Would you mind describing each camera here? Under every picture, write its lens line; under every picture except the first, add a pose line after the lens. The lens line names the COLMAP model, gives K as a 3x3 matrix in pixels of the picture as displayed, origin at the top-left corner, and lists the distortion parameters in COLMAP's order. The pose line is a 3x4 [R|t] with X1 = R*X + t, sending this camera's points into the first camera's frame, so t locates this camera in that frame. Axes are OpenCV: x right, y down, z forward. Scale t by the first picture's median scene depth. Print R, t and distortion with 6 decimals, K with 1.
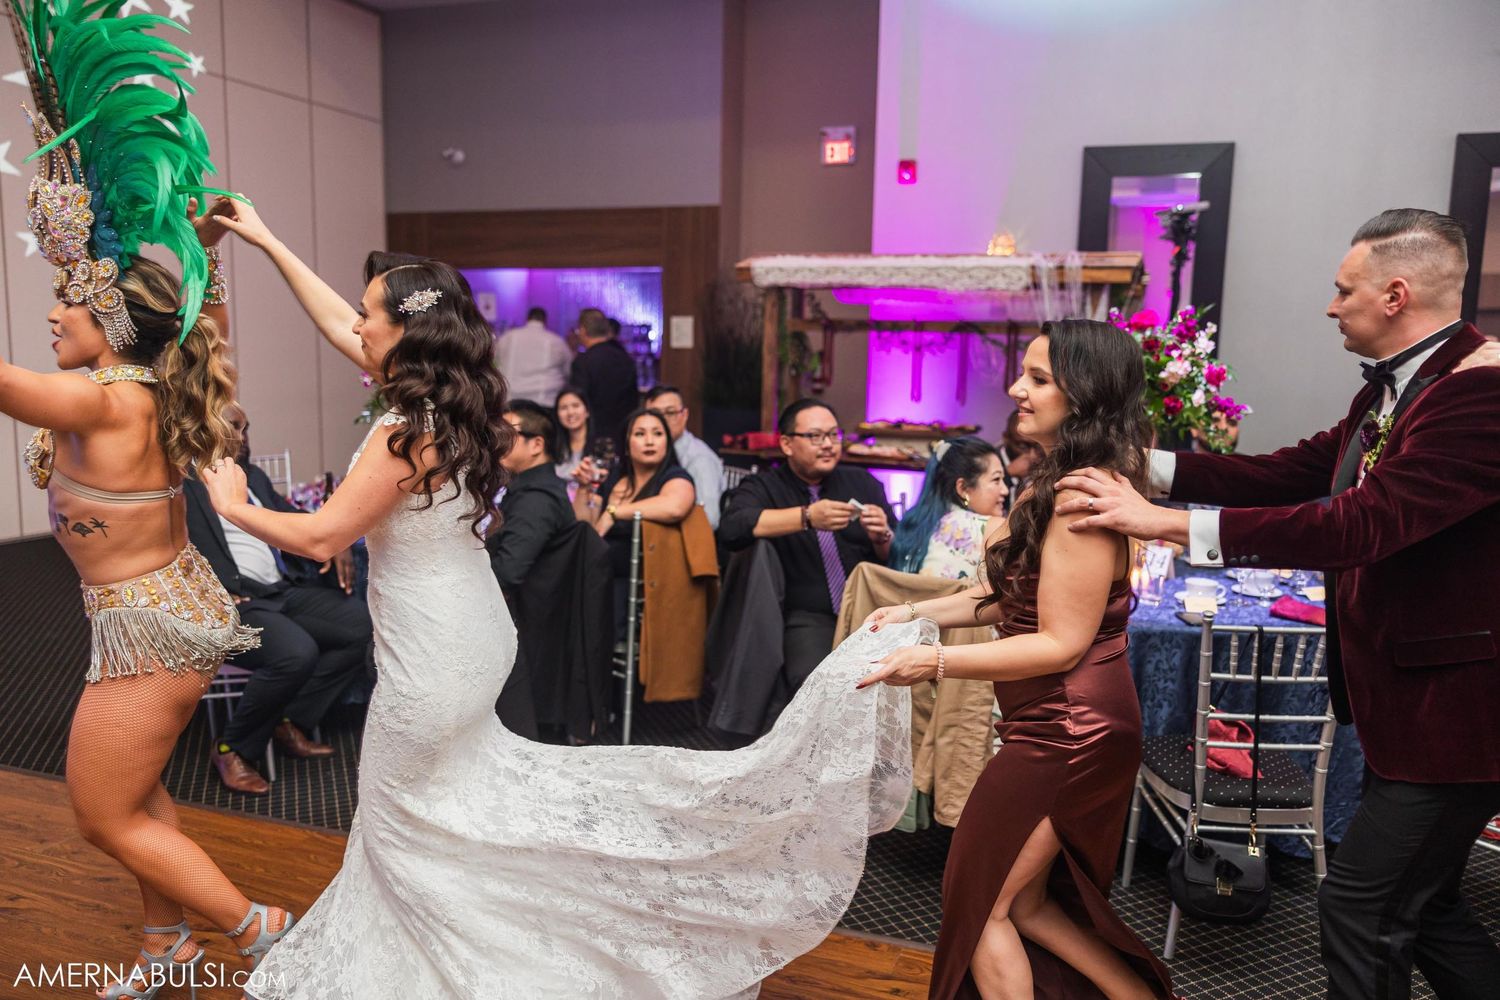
lens RADIAL K [[1202.9, 0, 750.0], [0, 1202.9, 500.0], [0, 0, 1]] dist [0.063444, 0.000695]
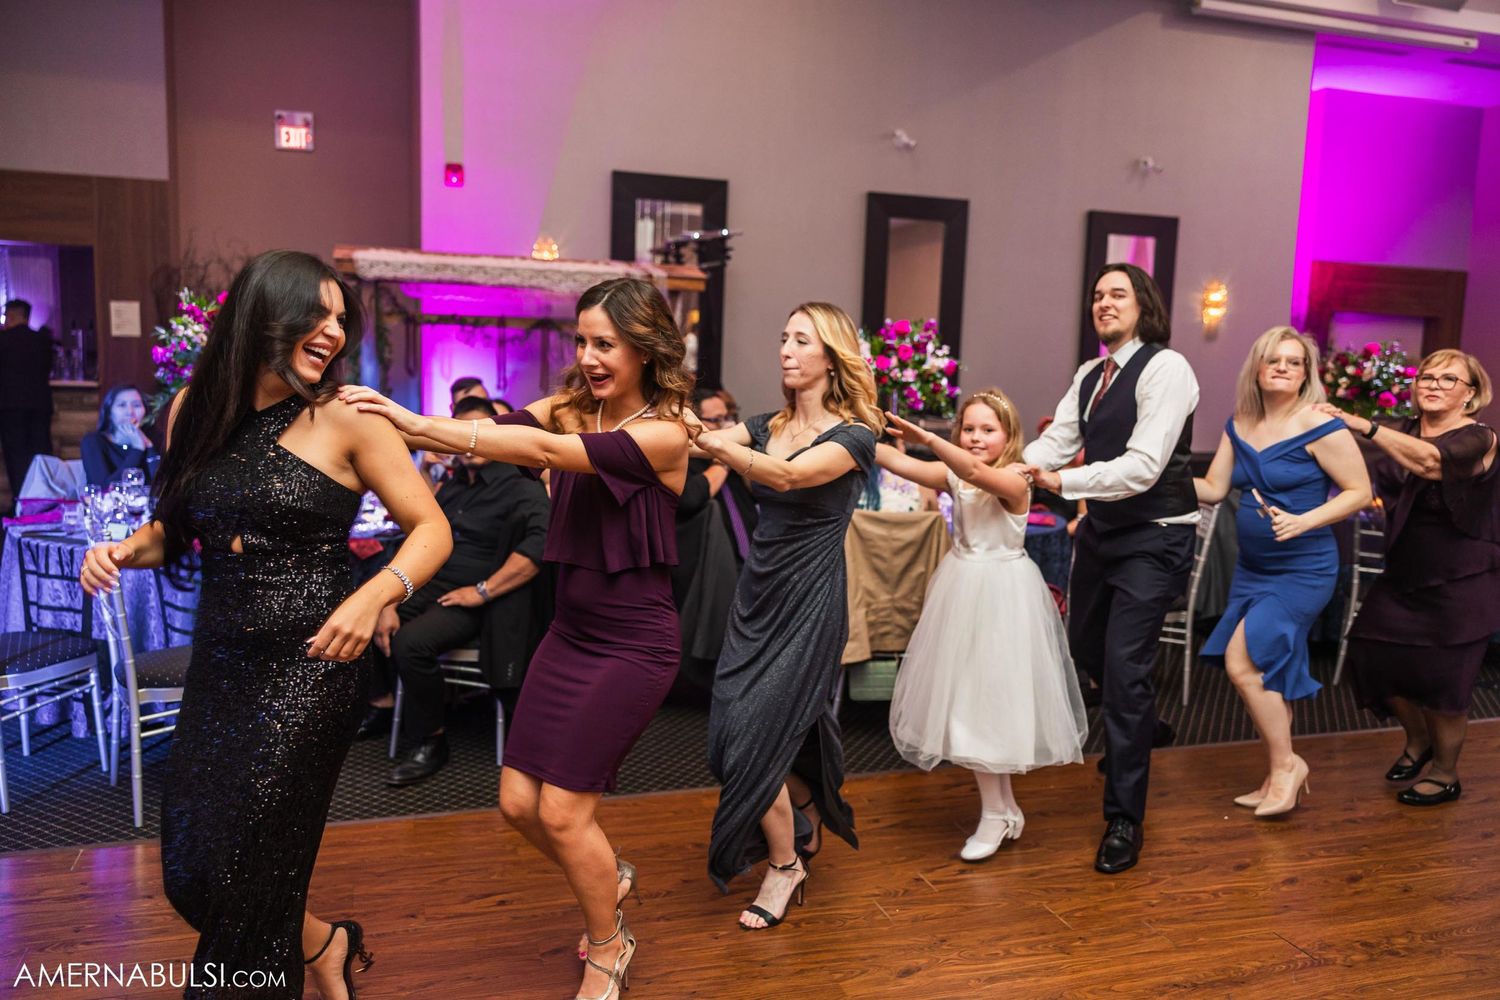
lens RADIAL K [[1202.9, 0, 750.0], [0, 1202.9, 500.0], [0, 0, 1]] dist [0.063444, 0.000695]
pose [[0.808586, -0.069356, 0.584276, -0.316816], [0.064906, 0.997482, 0.028582, -0.000501], [-0.584787, 0.014811, 0.811051, -0.011214]]
